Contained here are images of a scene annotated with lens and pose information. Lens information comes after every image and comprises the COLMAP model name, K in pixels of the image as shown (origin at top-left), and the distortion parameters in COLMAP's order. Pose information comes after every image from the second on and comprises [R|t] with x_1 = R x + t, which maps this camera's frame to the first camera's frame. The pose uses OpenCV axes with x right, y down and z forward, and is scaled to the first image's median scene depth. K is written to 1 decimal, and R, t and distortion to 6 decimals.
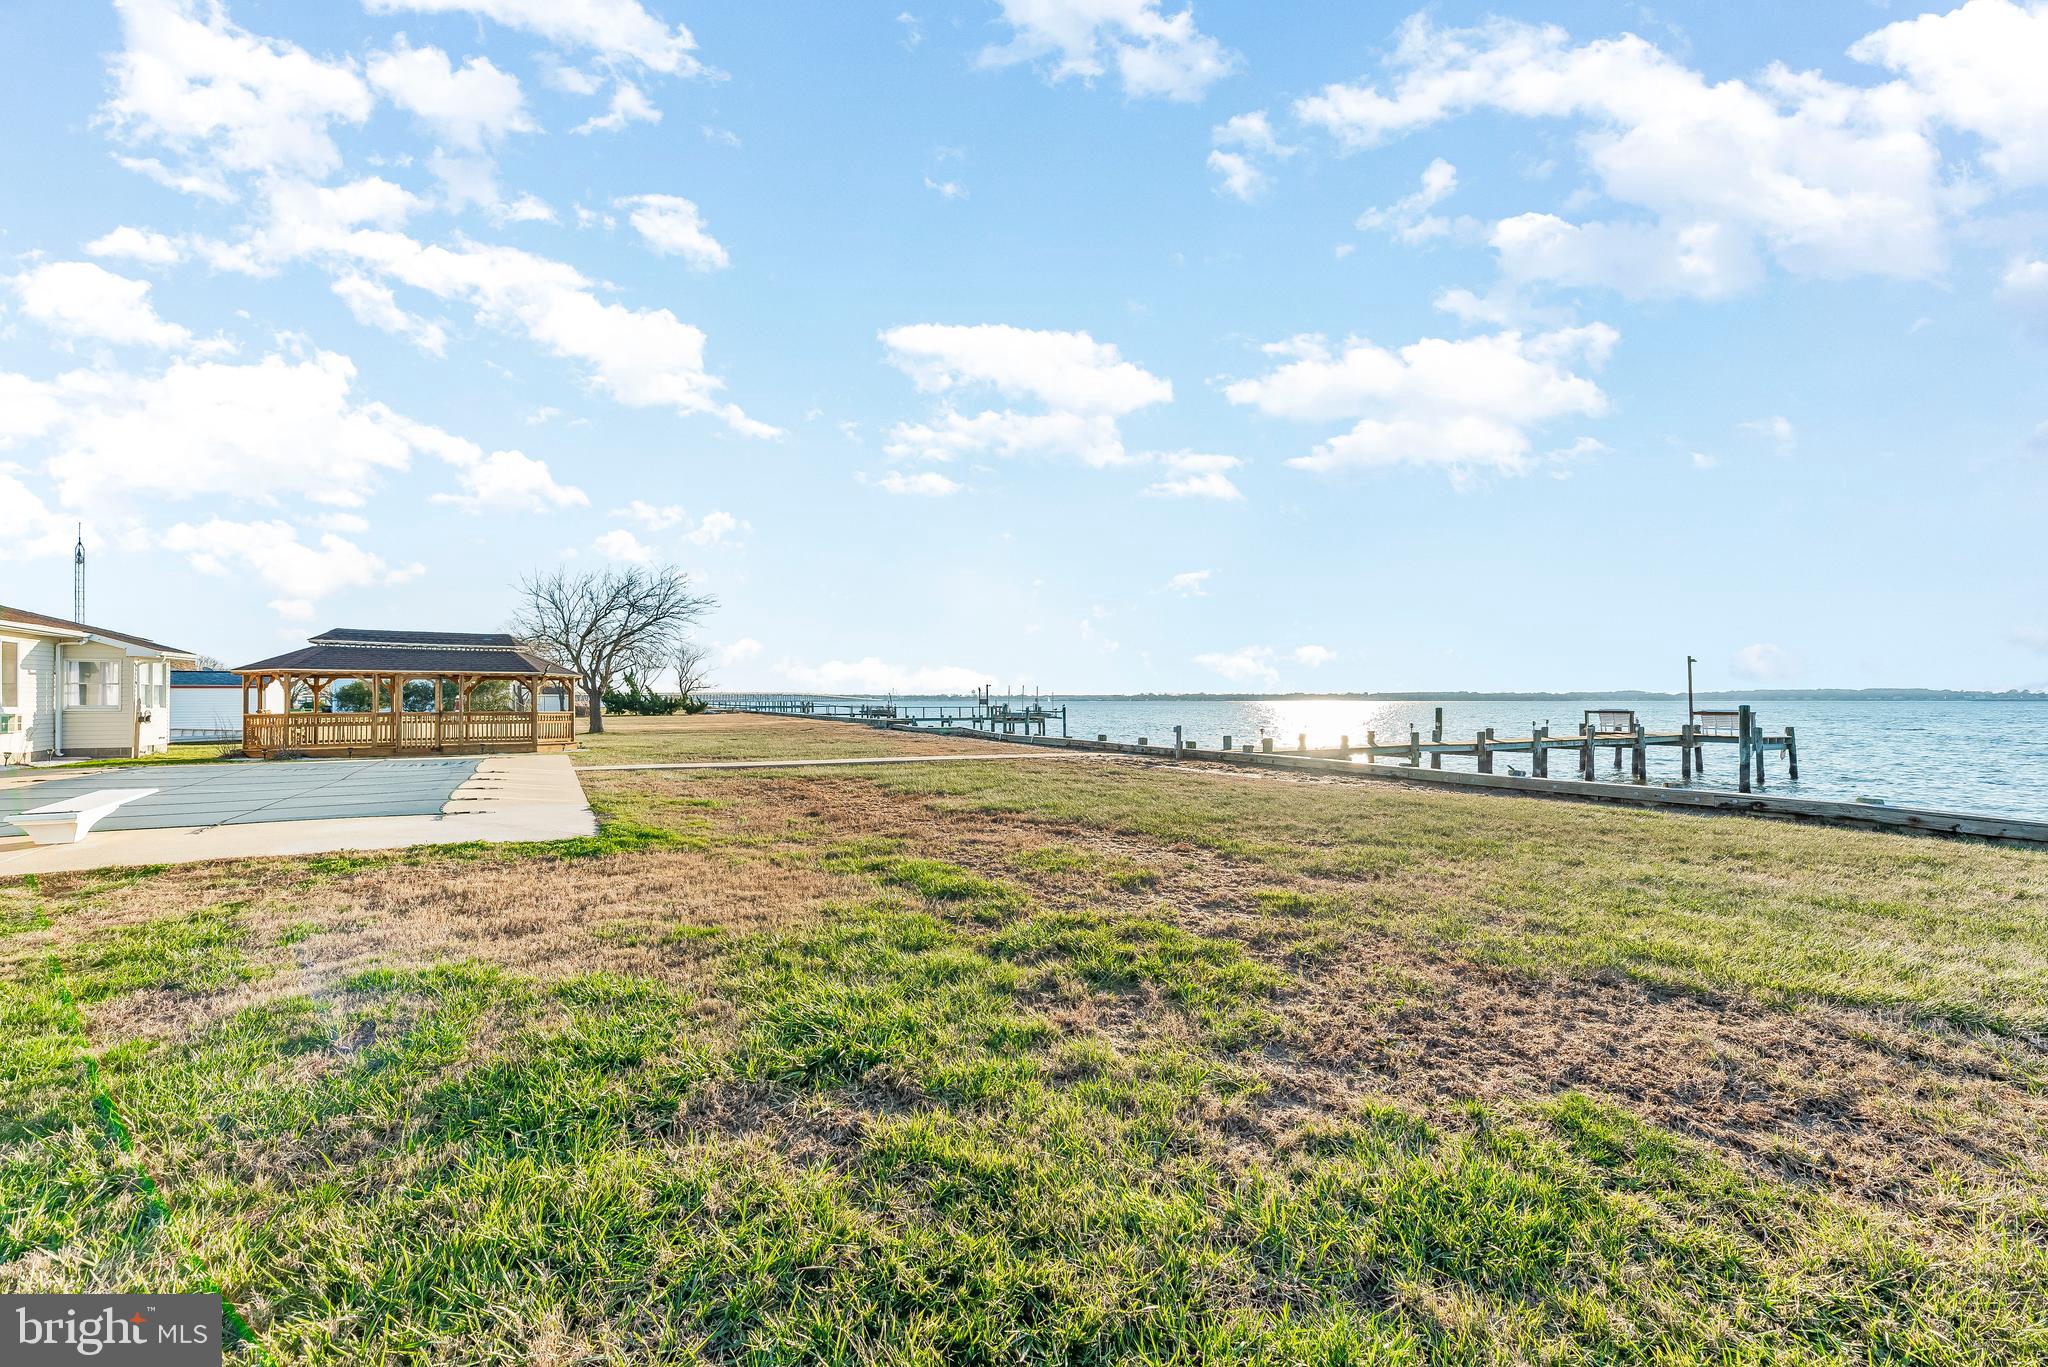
lens RADIAL K [[829.3, 0, 1023.1], [0, 829.3, 668.7], [0, 0, 1]] dist [0.002106, 0.000133]
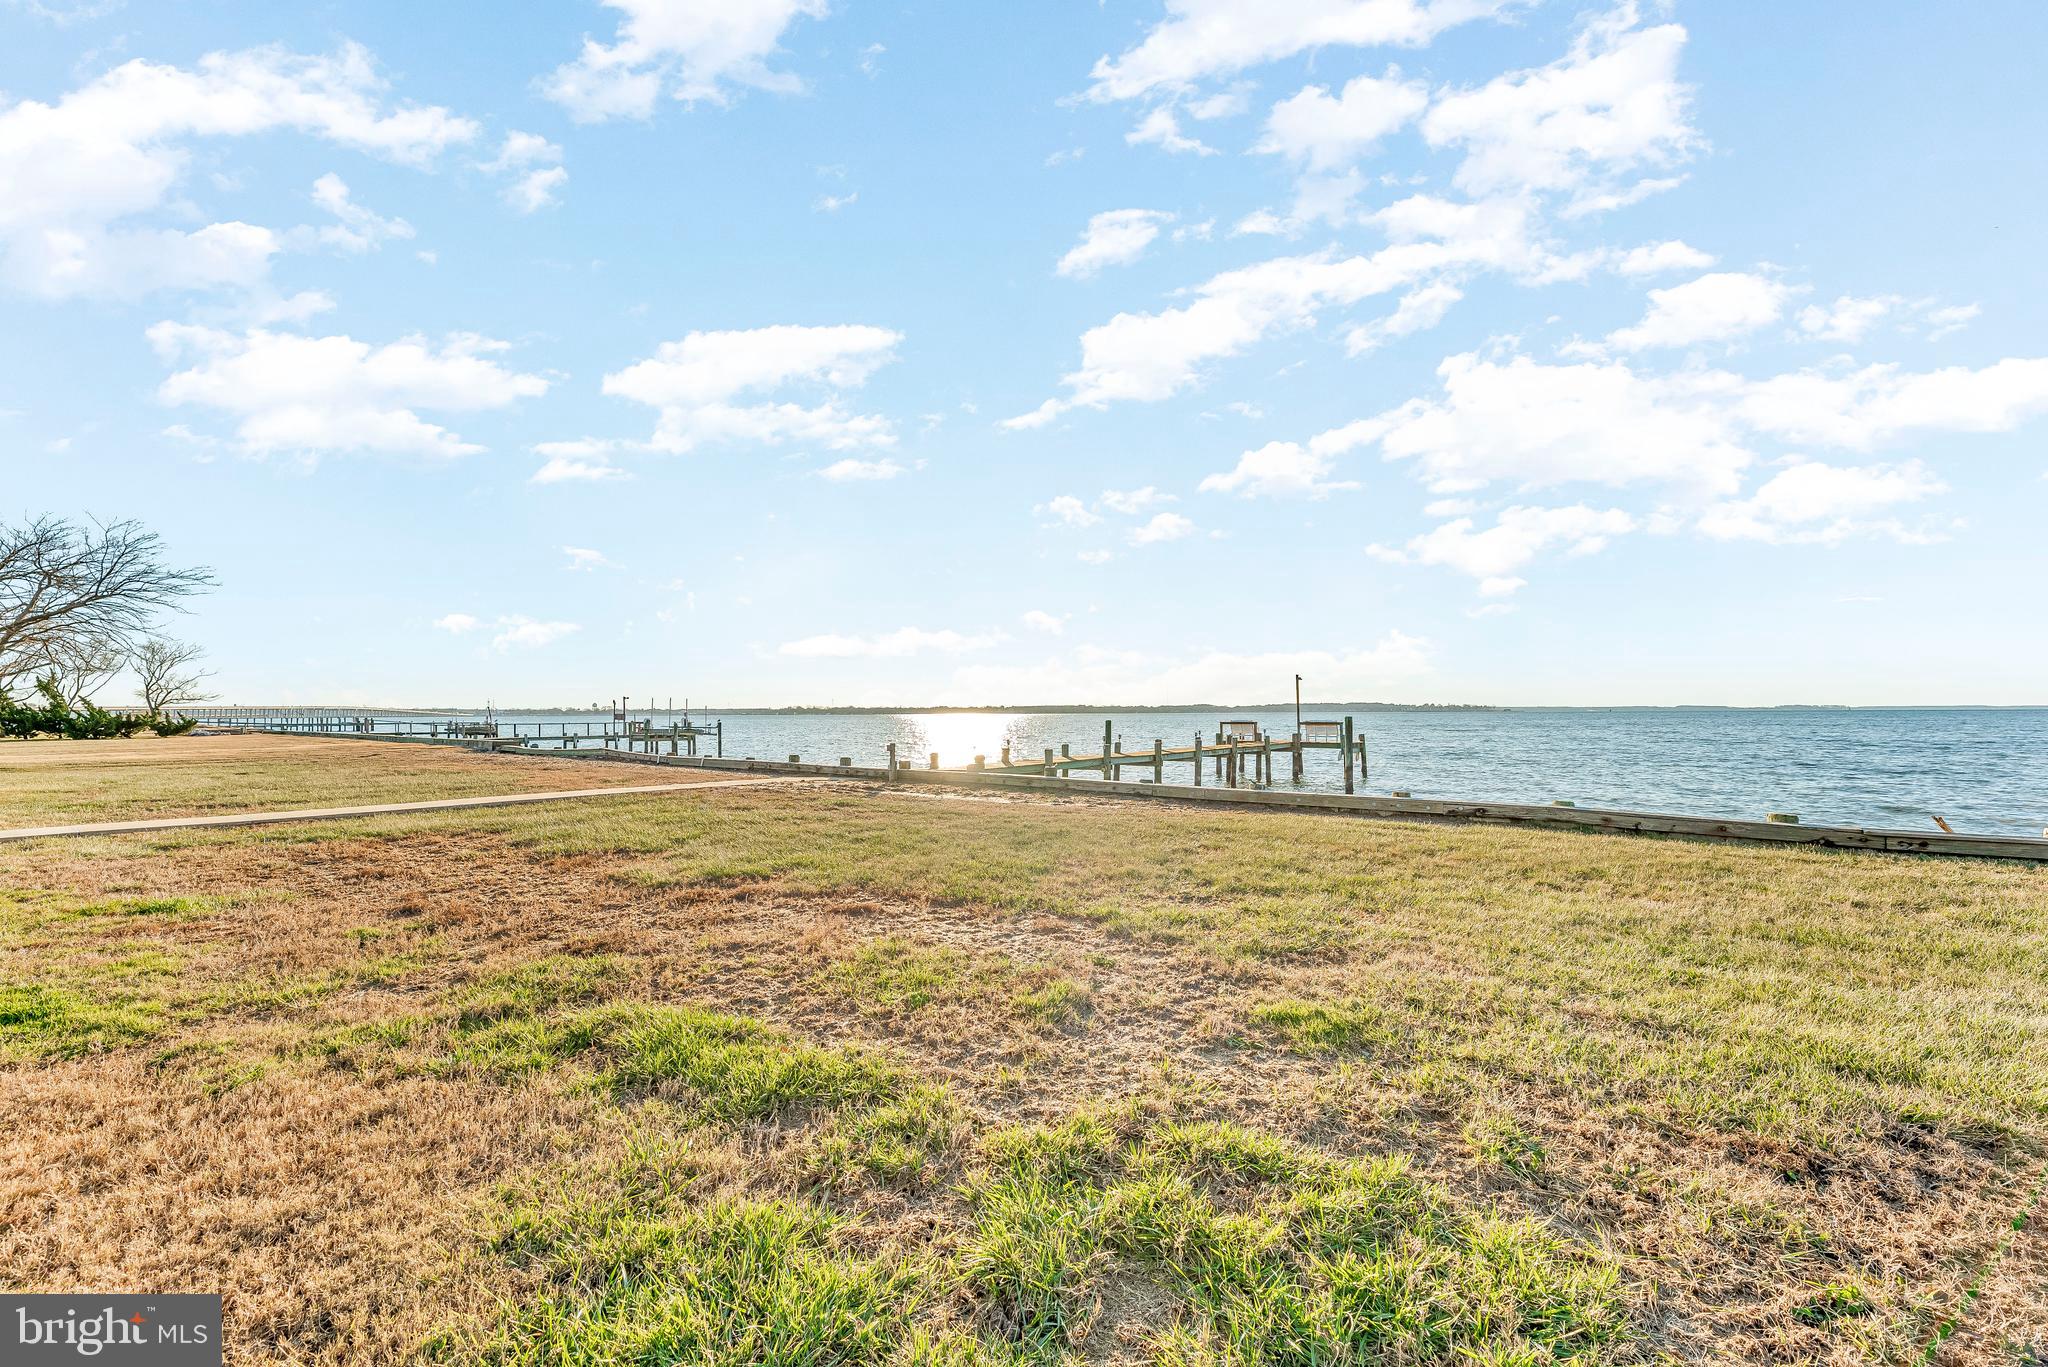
lens RADIAL K [[829.3, 0, 991.7], [0, 829.3, 694.1], [0, 0, 1]] dist [0.002106, 0.000133]
pose [[0.922409, 0.004948, 0.386182, -0.040284], [-0.010429, 0.999872, 0.012099, 0.004317], [-0.386073, -0.015188, 0.922343, 0.121635]]
